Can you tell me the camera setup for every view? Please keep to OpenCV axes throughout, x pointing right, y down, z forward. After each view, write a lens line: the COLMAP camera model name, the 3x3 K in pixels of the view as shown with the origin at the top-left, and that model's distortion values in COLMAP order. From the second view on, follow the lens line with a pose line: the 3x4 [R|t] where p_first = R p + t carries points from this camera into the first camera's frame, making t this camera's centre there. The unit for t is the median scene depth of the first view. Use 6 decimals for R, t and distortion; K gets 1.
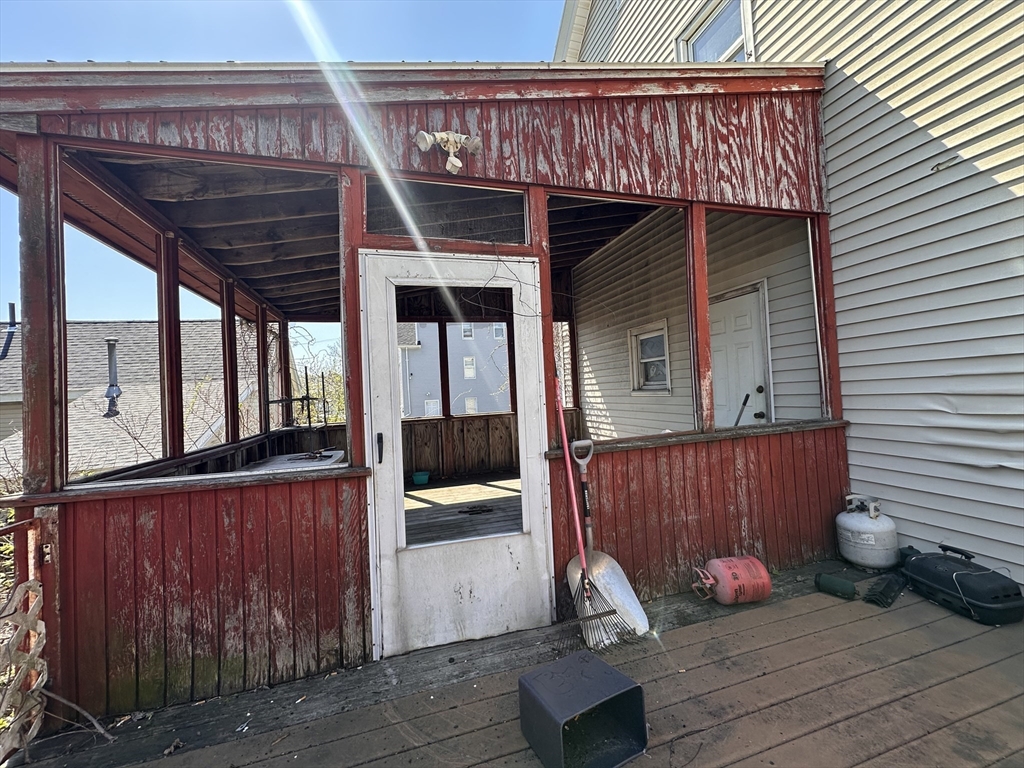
lens RADIAL K [[408.8, 0, 511.5], [0, 408.8, 382.0], [0, 0, 1]] dist [-0.002977, 0.000445]
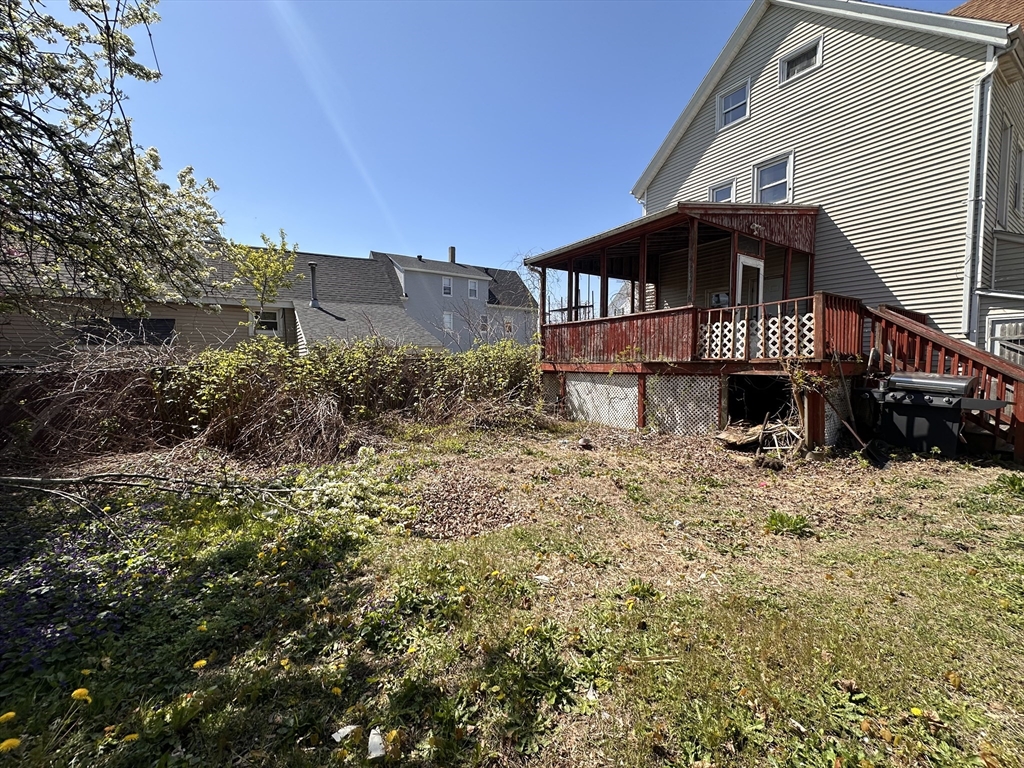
lens RADIAL K [[408.8, 0, 511.5], [0, 408.8, 382.0], [0, 0, 1]] dist [-0.002977, 0.000445]
pose [[0.959280, 0.035853, 0.280171, -2.349414], [-0.055075, 0.996615, 0.061038, 0.513378], [-0.277034, -0.073983, 0.958008, -1.462222]]
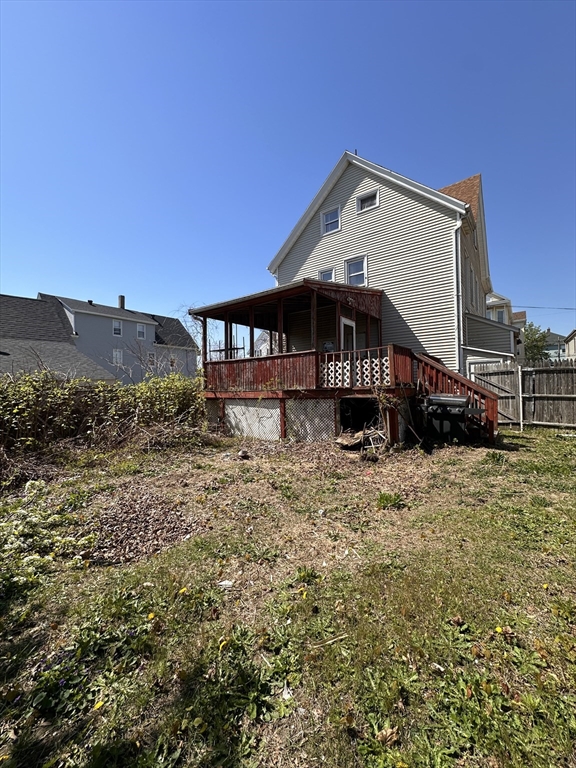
lens RADIAL K [[306.6, 0, 289.6], [0, 306.6, 384.0], [0, 0, 1]] dist [-0.002977, 0.000445]
pose [[0.801157, 0.042323, 0.596955, -2.370454], [-0.037071, 0.999090, -0.021082, 0.501460], [-0.597304, -0.005240, 0.801998, -1.363058]]
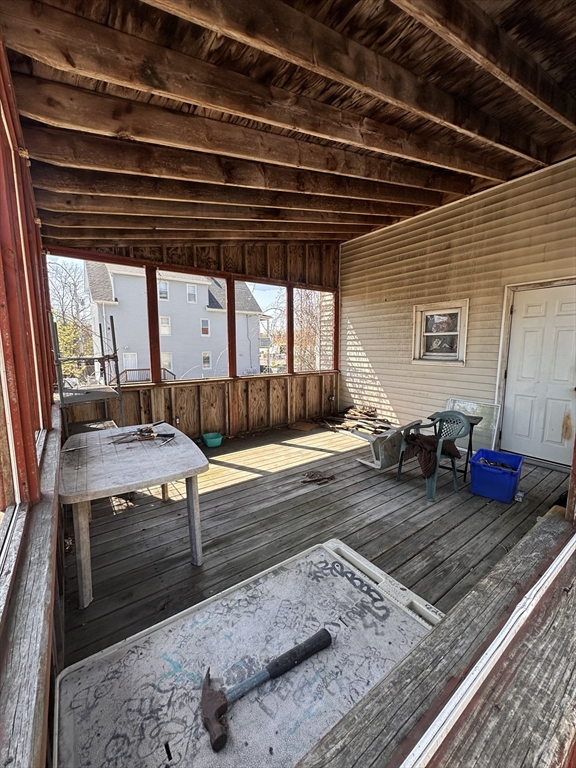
lens RADIAL K [[306.6, 0, 289.6], [0, 306.6, 384.0], [0, 0, 1]] dist [-0.002977, 0.000445]
pose [[0.941255, 0.005727, 0.337648, -0.613046], [-0.051411, 0.990632, 0.126515, -0.003805], [-0.333760, -0.136442, 0.932731, 0.550206]]
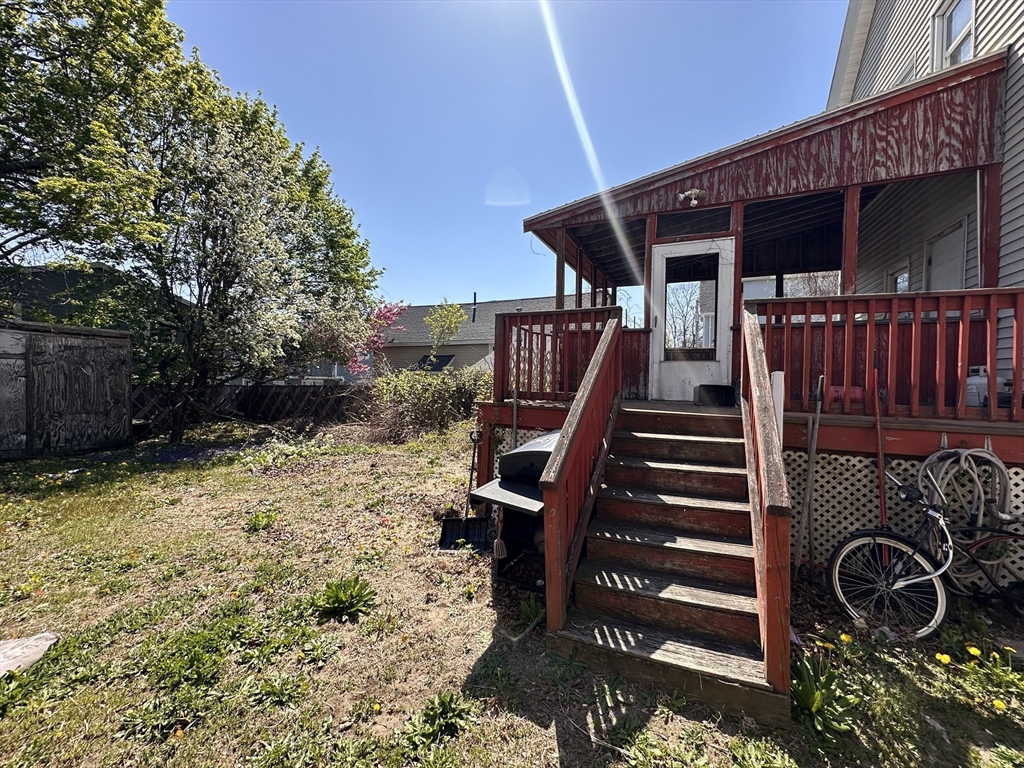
lens RADIAL K [[408.8, 0, 511.5], [0, 408.8, 382.0], [0, 0, 1]] dist [-0.002977, 0.000445]
pose [[0.753452, 0.073145, -0.653422, 0.500717], [-0.035260, 0.996858, 0.070932, 0.273257], [0.656557, -0.030404, 0.753663, -1.106232]]
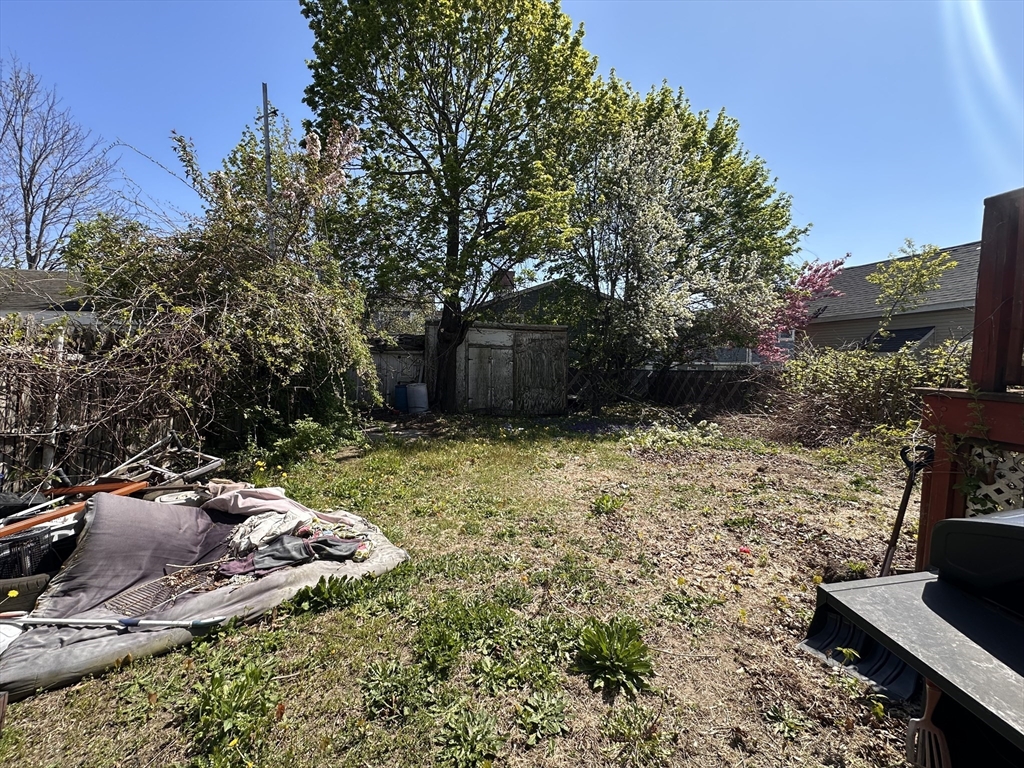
lens RADIAL K [[408.8, 0, 511.5], [0, 408.8, 382.0], [0, 0, 1]] dist [-0.002977, 0.000445]
pose [[-0.101432, 0.105420, -0.989241, 0.262120], [0.030310, 0.994236, 0.102844, 0.339891], [0.994381, -0.019552, -0.104042, -0.752602]]
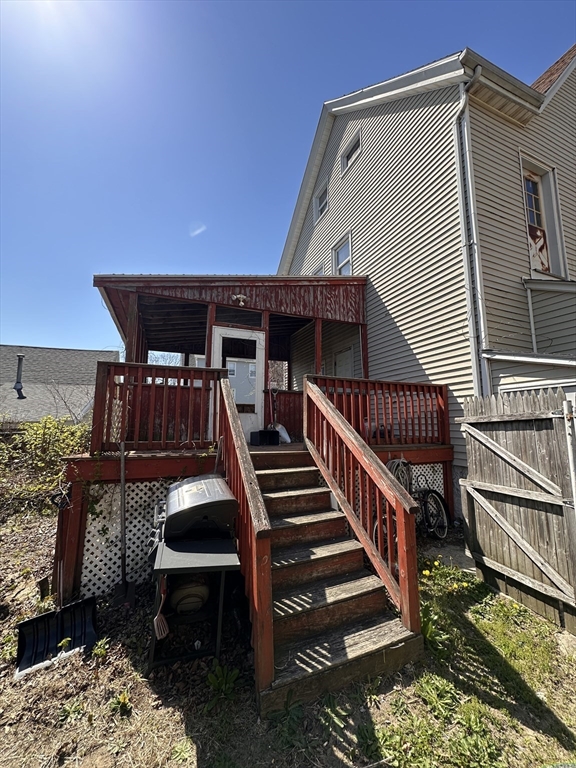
lens RADIAL K [[306.6, 0, 289.6], [0, 306.6, 384.0], [0, 0, 1]] dist [-0.002977, 0.000445]
pose [[0.994036, 0.062703, 0.089222, 0.053497], [-0.052944, 0.992759, -0.107824, 0.289739], [-0.095336, 0.102458, 0.990158, -1.116963]]
